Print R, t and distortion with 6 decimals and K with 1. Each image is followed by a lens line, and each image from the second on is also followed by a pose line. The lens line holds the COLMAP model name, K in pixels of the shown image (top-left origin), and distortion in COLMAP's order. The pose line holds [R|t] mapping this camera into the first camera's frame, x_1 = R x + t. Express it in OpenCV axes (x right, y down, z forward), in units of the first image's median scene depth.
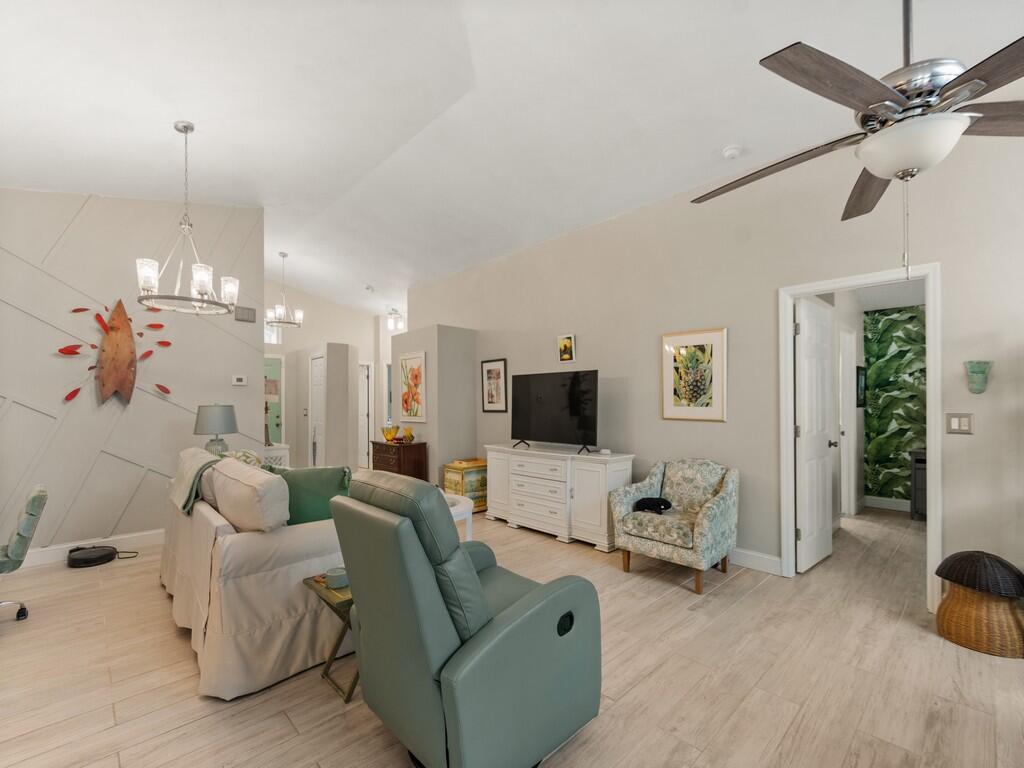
lens RADIAL K [[444.1, 0, 491.5], [0, 444.1, 399.0], [0, 0, 1]] dist [0.002420, 0.000113]
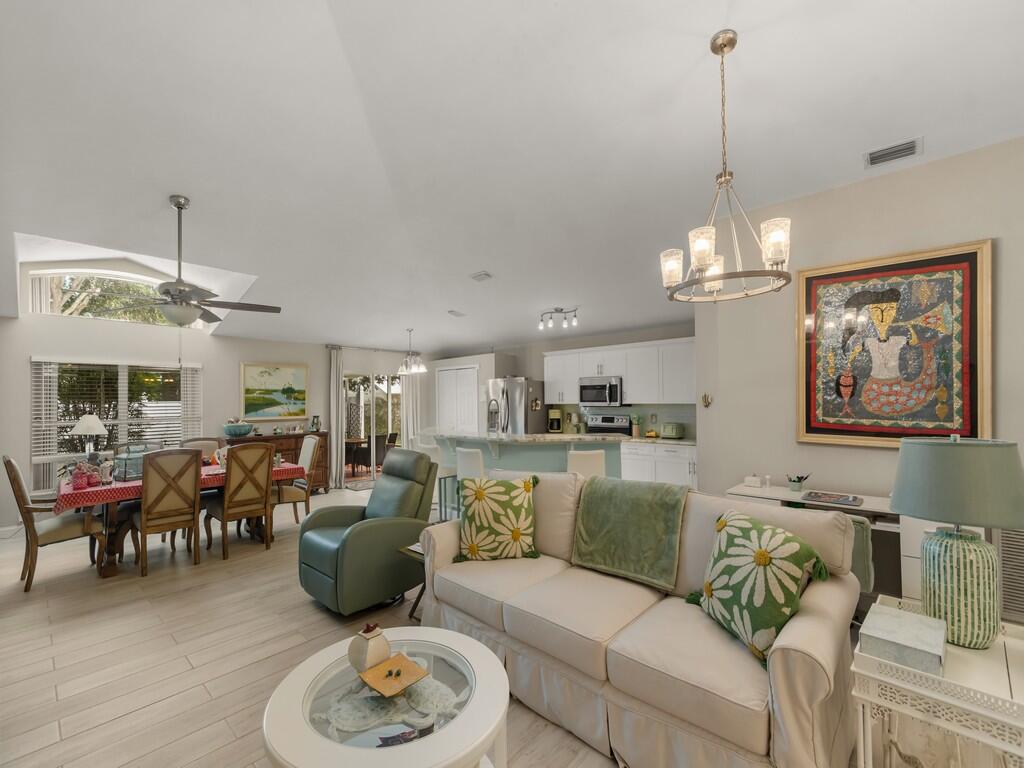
lens RADIAL K [[452.8, 0, 488.4], [0, 452.8, 389.5], [0, 0, 1]] dist [0.002350, 0.000359]
pose [[-0.998555, 0.015086, -0.051586, -0.210361], [0.016808, 0.999310, -0.033118, -0.022522], [0.051051, -0.033937, -0.998119, 1.368652]]
